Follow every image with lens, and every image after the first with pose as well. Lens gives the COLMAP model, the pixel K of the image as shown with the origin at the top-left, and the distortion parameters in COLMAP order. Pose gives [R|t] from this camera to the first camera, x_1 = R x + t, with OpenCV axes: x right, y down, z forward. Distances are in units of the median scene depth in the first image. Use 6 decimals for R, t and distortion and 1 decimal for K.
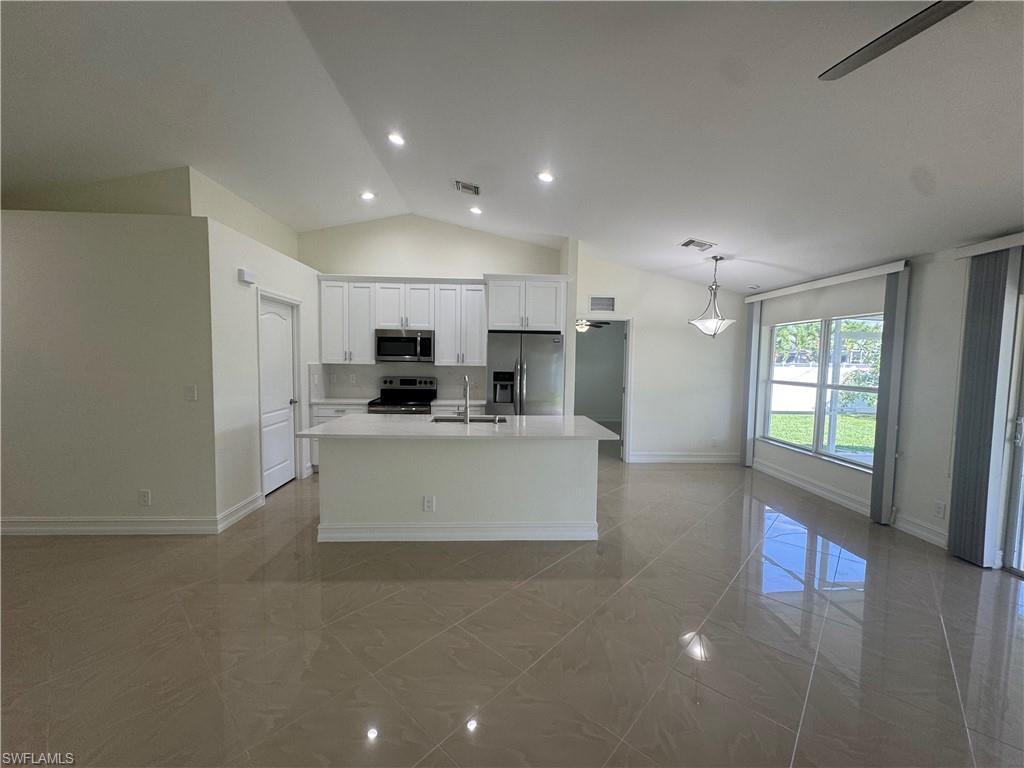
lens RADIAL K [[406.7, 0, 512.6], [0, 406.7, 384.6], [0, 0, 1]] dist [-0.004520, 0.001195]
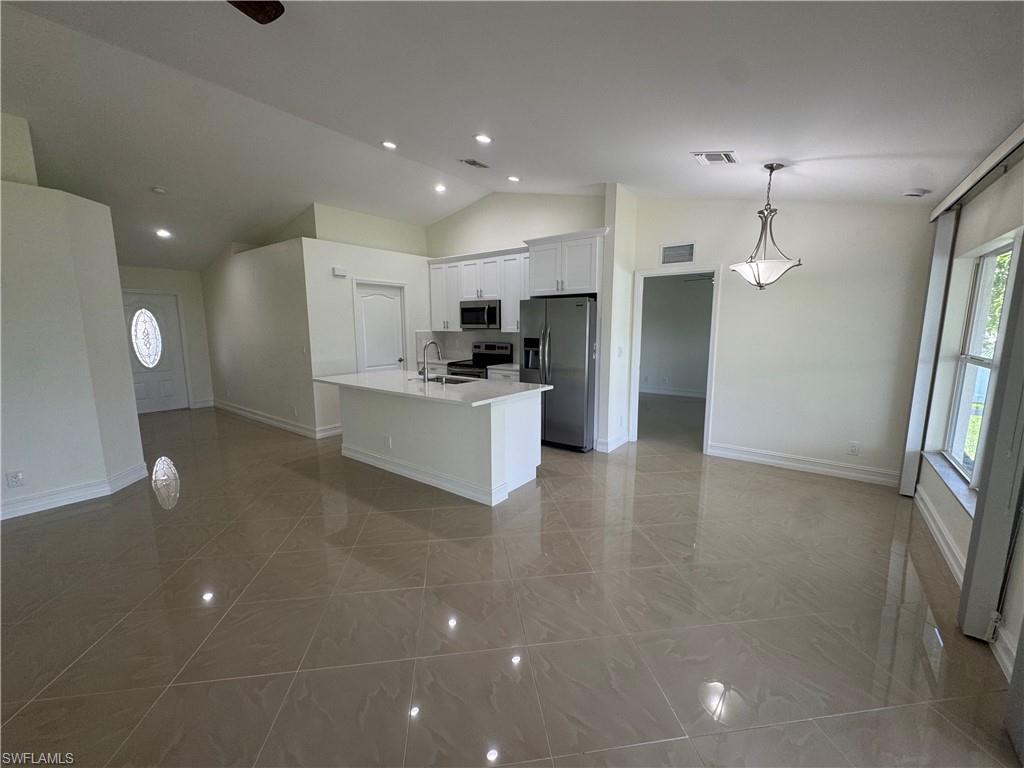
lens RADIAL K [[406.7, 0, 511.0], [0, 406.7, 385.9], [0, 0, 1]] dist [-0.004520, 0.001195]
pose [[0.768702, 0.078000, -0.634833, 0.573614], [-0.024987, 0.995441, 0.092051, -0.005392], [0.639119, -0.054897, 0.767146, 0.183416]]
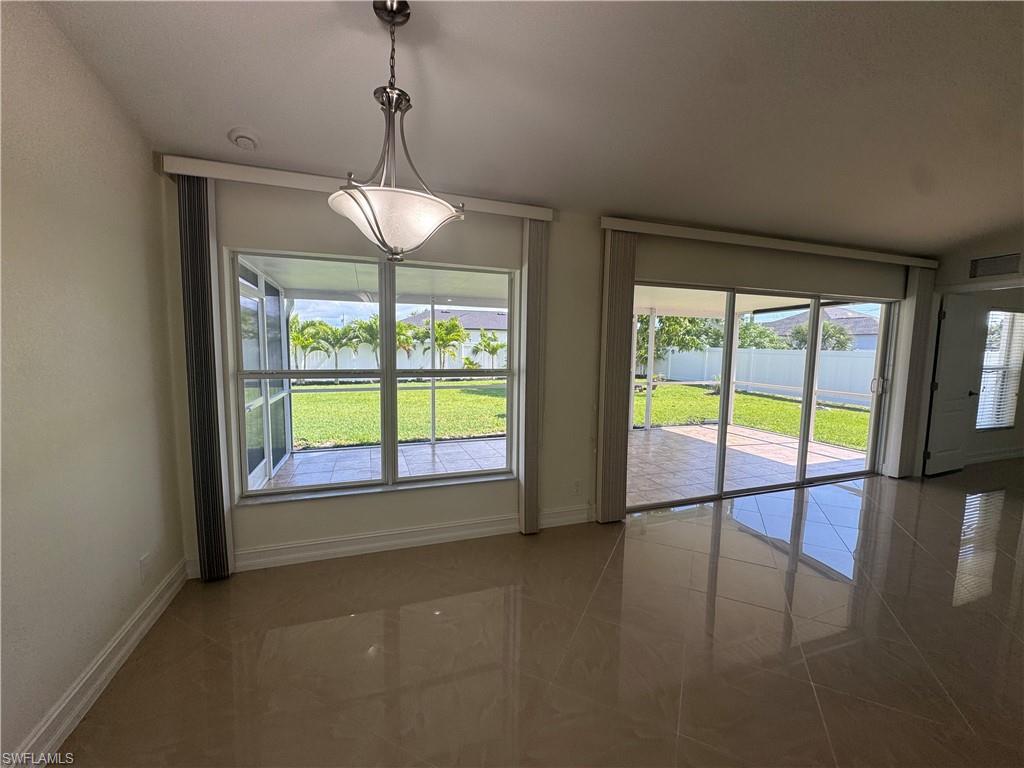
lens RADIAL K [[406.7, 0, 511.8], [0, 406.7, 382.8], [0, 0, 1]] dist [-0.004520, 0.001195]
pose [[-0.277610, -0.111282, 0.954227, 0.127210], [0.041098, 0.990984, 0.127525, -0.049512], [-0.959814, 0.074619, -0.270533, 0.942568]]
